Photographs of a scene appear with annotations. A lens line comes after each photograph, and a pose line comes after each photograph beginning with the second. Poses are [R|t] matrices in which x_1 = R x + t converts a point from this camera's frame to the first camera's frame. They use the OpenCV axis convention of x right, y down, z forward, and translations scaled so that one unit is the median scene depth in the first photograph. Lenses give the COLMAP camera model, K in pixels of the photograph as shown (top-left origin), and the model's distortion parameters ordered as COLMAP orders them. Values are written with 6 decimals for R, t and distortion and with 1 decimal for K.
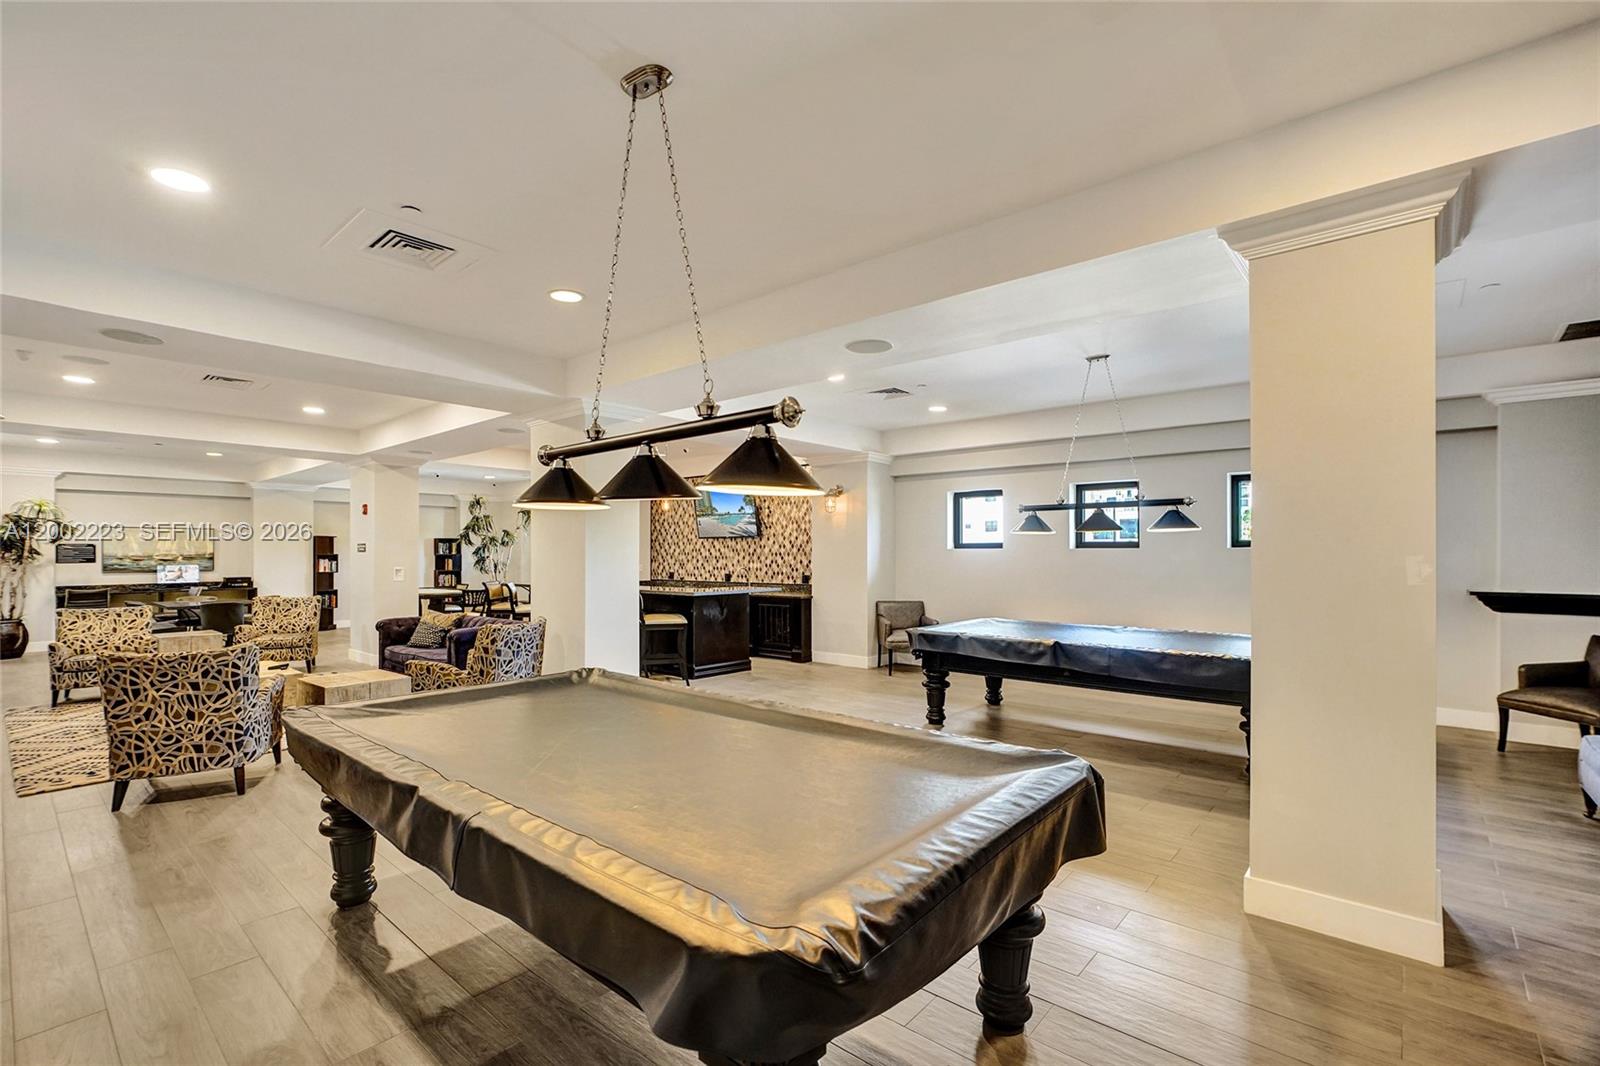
lens RADIAL K [[713.7, 0, 811.7], [0, 713.7, 542.8], [0, 0, 1]] dist [-0.003241, -0.002245]
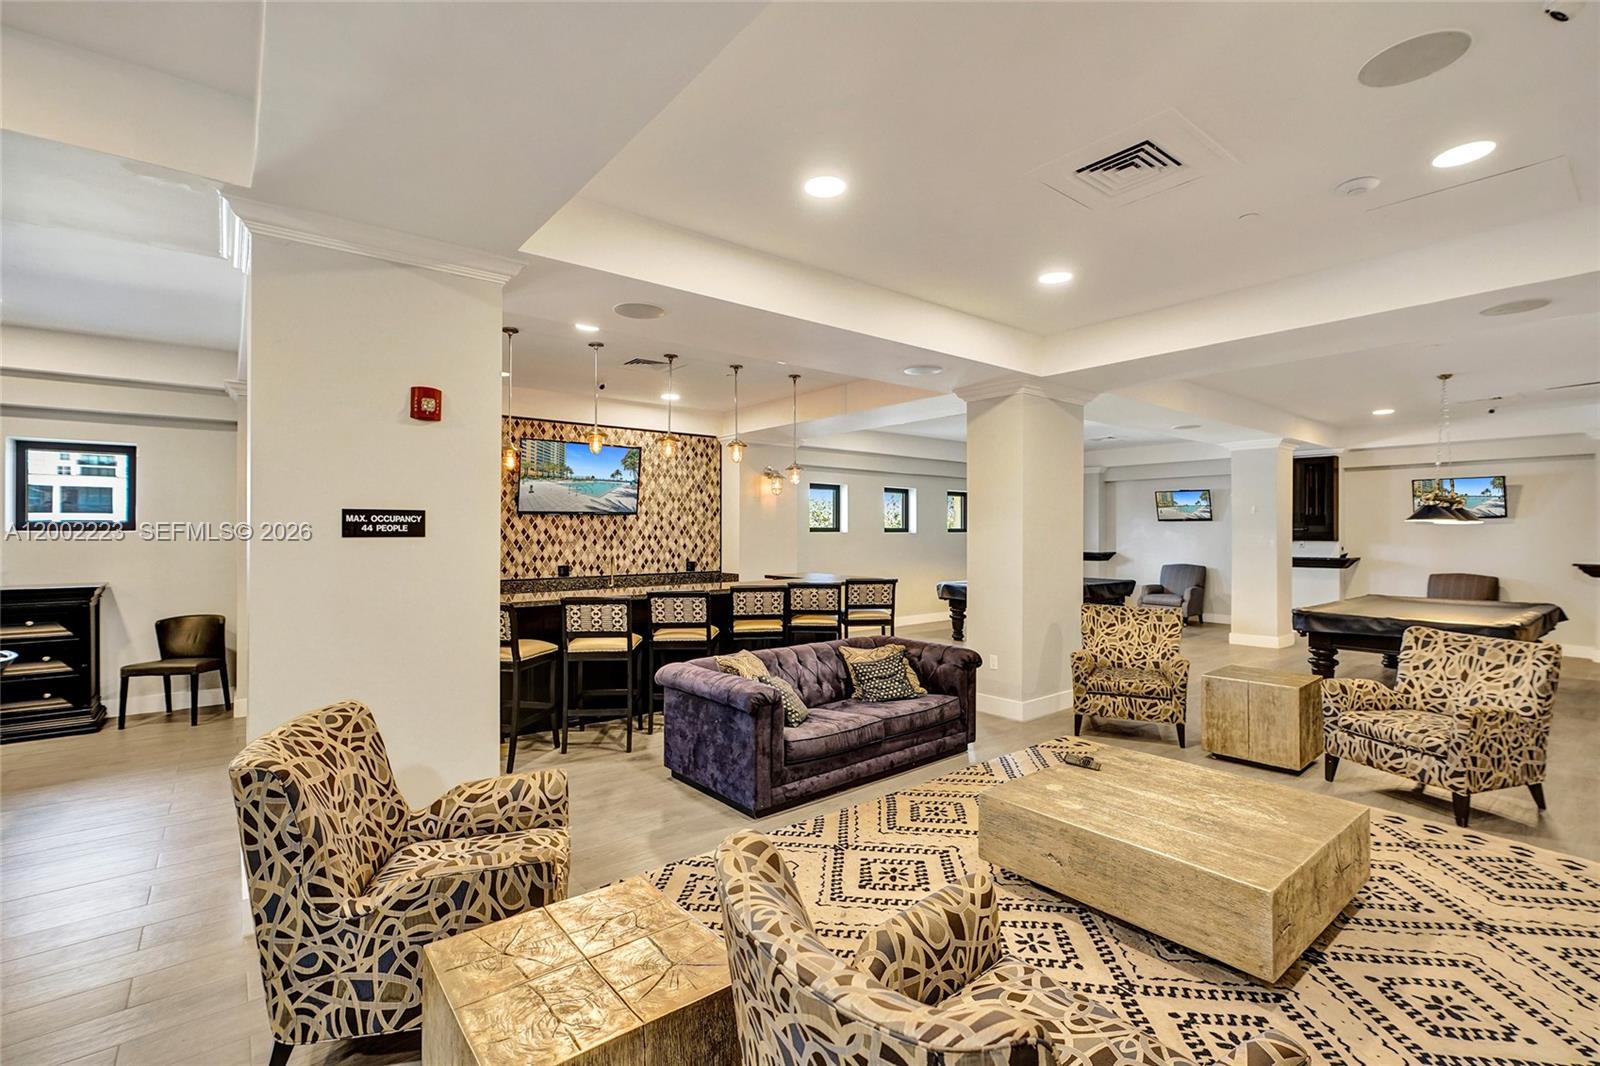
lens RADIAL K [[713.7, 0, 804.3], [0, 713.7, 526.1], [0, 0, 1]] dist [-0.003241, -0.002245]
pose [[0.188047, 0.013731, 0.982064, -0.744597], [-0.012607, 0.999854, -0.011565, 0.009504], [-0.982079, -0.010206, 0.188192, 0.624006]]
